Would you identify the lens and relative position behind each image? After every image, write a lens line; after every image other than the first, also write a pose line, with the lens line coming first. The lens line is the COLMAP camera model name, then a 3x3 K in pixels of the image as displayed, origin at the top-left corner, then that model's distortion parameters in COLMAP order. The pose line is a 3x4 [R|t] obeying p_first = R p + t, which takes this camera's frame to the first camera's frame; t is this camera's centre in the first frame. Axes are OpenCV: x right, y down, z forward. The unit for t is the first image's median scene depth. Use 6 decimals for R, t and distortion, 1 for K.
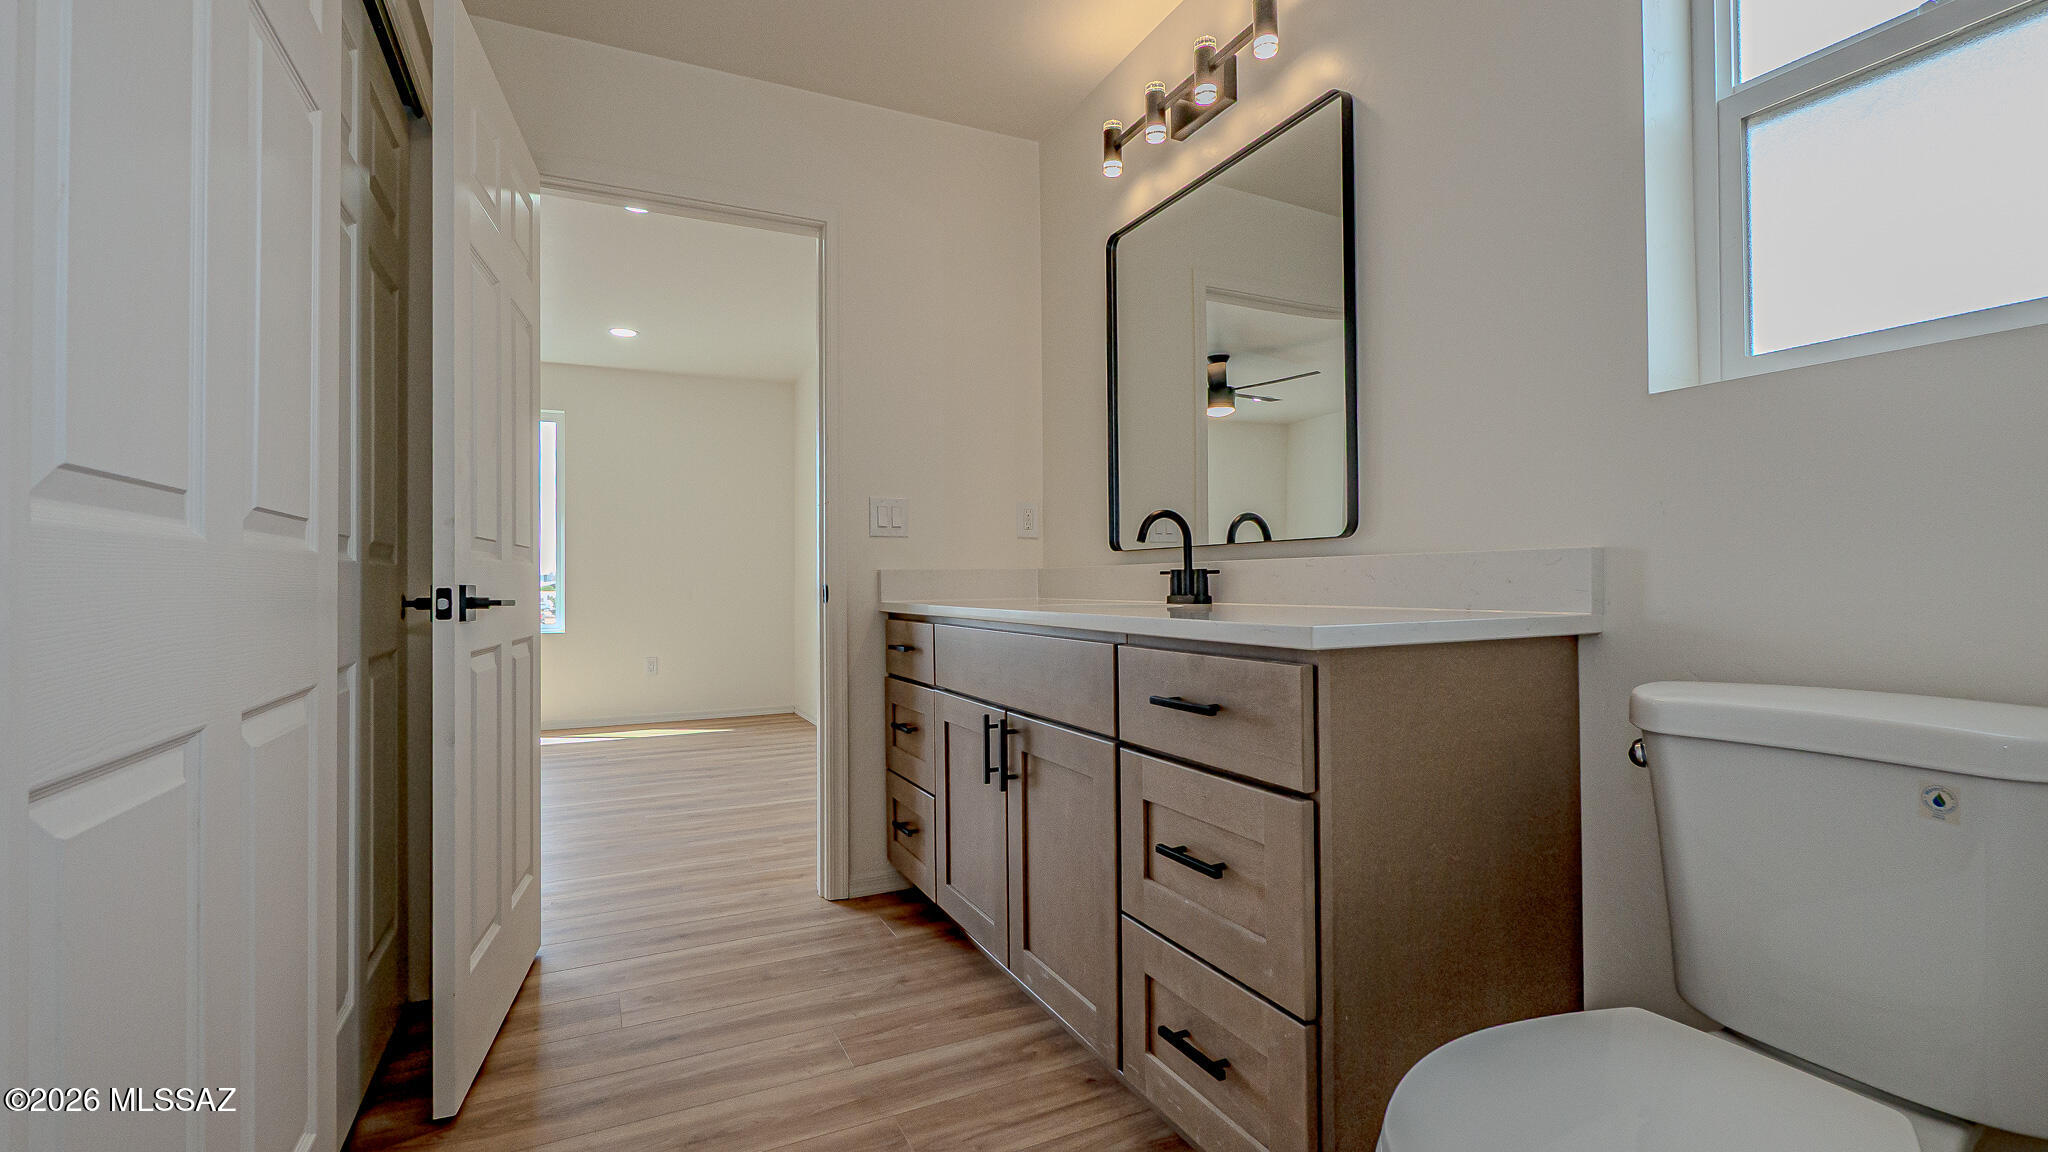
lens RADIAL K [[897.5, 0, 1026.7], [0, 897.5, 572.2], [0, 0, 1]] dist [-0.002308, -0.000315]
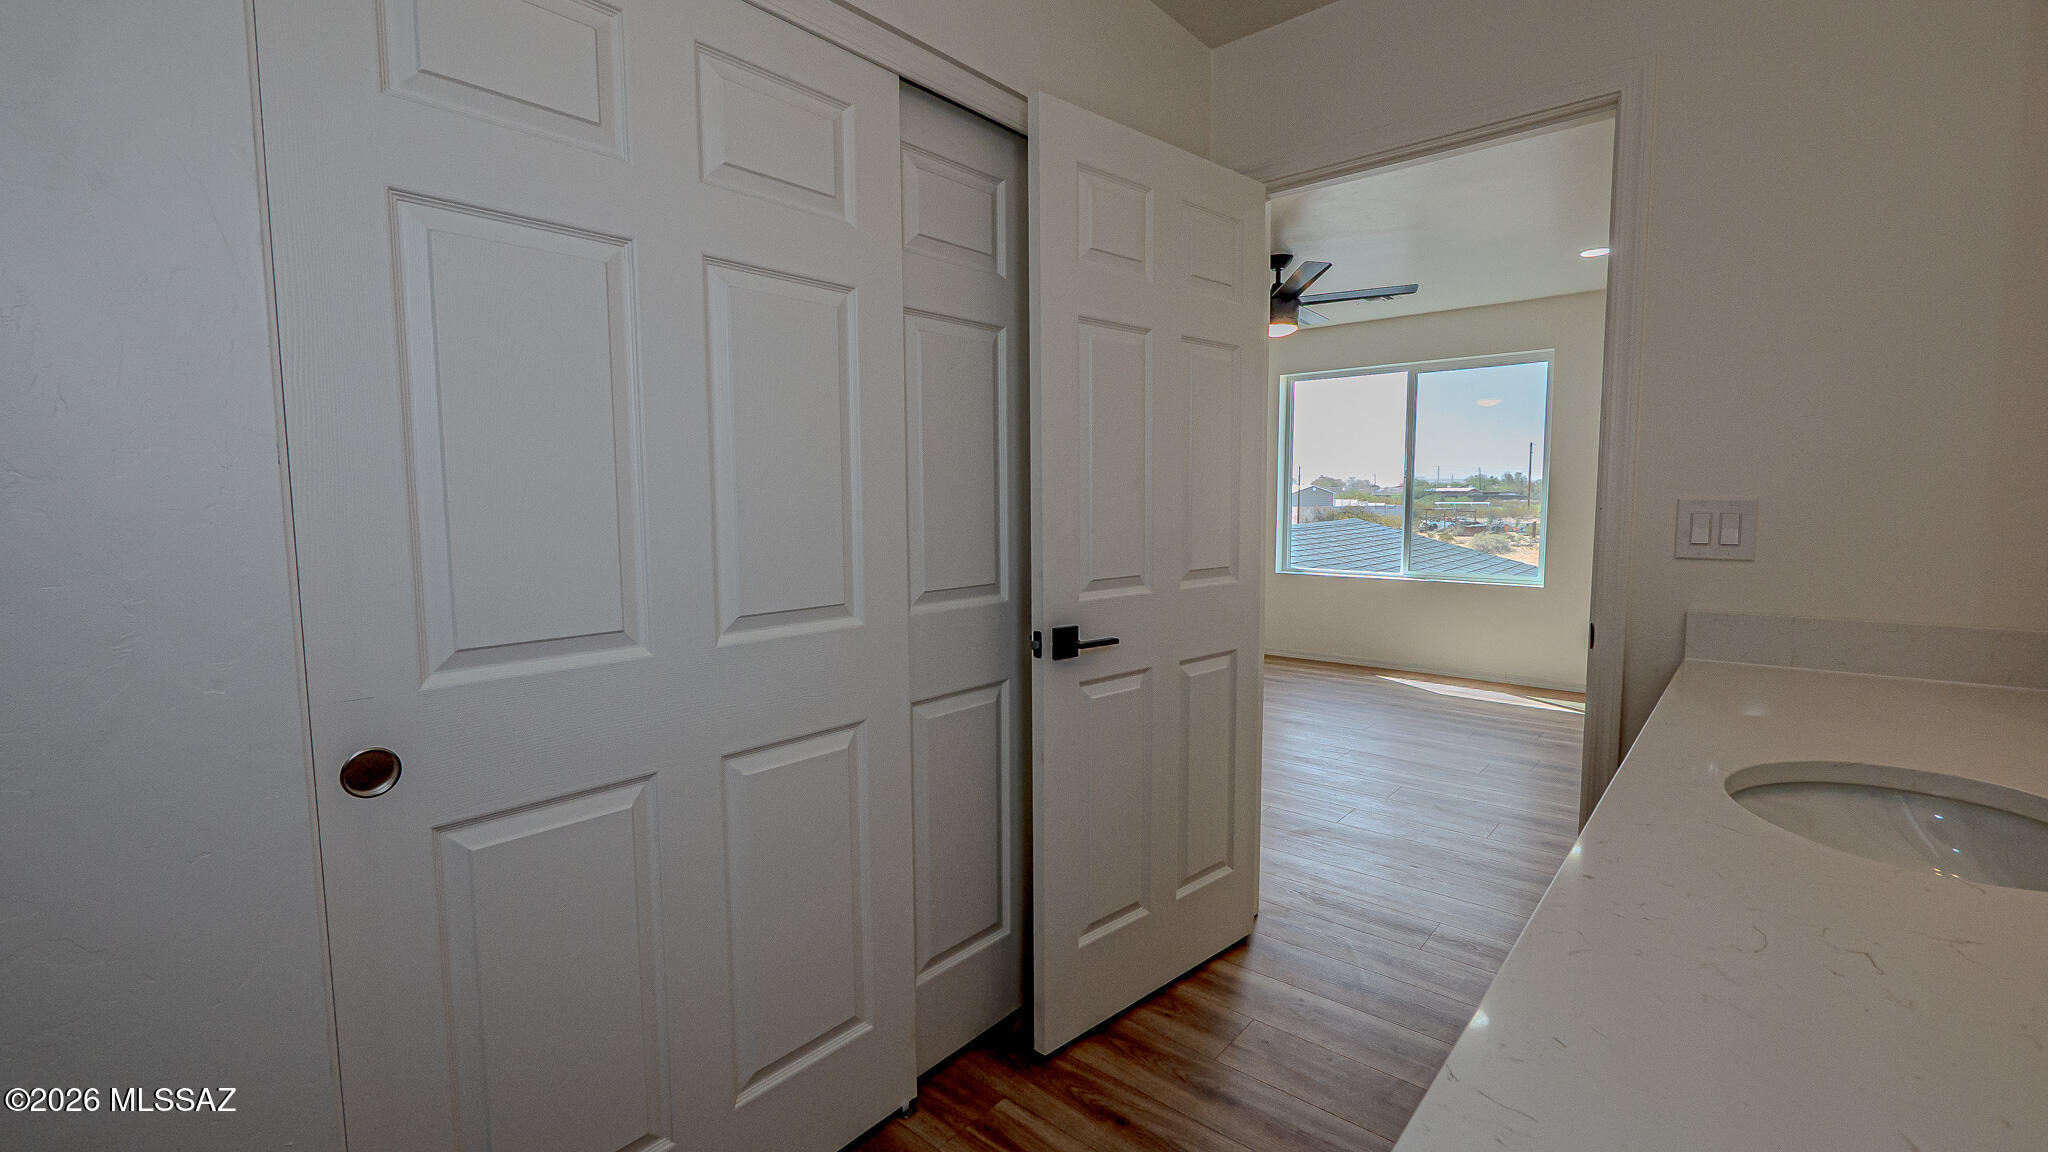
lens RADIAL K [[897.5, 0, 1026.7], [0, 897.5, 572.2], [0, 0, 1]] dist [-0.002308, -0.000315]
pose [[0.404382, 0.090076, -0.910144, 0.351527], [0.010471, 0.994617, 0.103088, -0.155153], [0.914530, -0.051217, 0.401262, 0.448648]]
